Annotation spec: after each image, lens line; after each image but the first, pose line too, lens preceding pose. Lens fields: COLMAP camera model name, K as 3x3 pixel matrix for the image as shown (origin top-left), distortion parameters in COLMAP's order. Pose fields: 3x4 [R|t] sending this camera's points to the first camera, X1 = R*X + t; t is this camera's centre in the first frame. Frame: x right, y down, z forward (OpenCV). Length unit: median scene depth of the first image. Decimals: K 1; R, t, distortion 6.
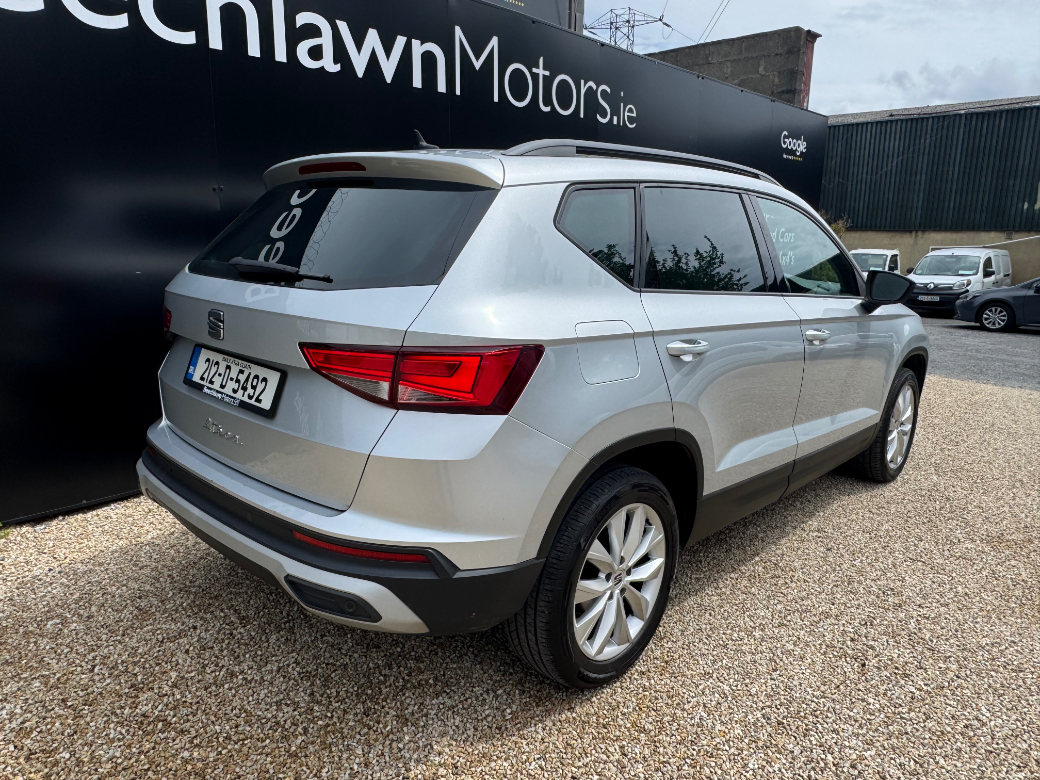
lens RADIAL K [[725.8, 0, 520.0], [0, 725.8, 390.0], [0, 0, 1]] dist [-0.001927, 0.000753]
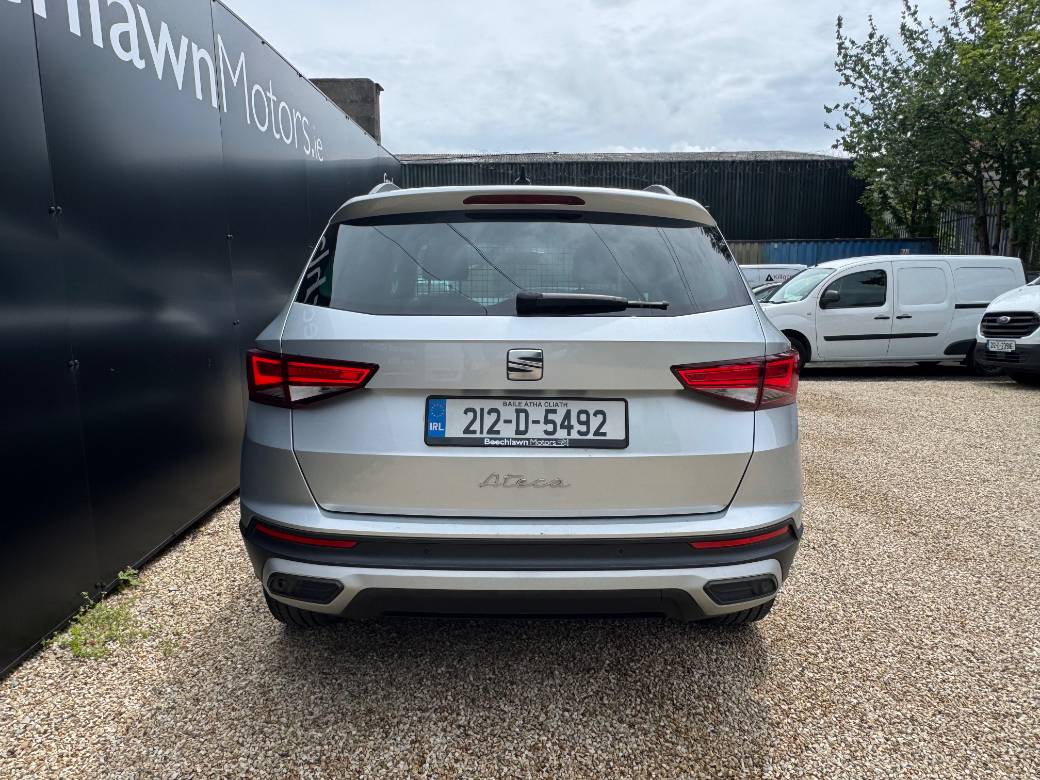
lens RADIAL K [[722.5, 0, 520.0], [0, 722.5, 390.0], [0, 0, 1]] dist [0.006505, 0.003340]
pose [[0.720471, -0.133743, 0.680466, -0.968273], [0.162972, 0.986400, 0.021320, -0.073184], [-0.674063, 0.095537, 0.732470, 0.306505]]
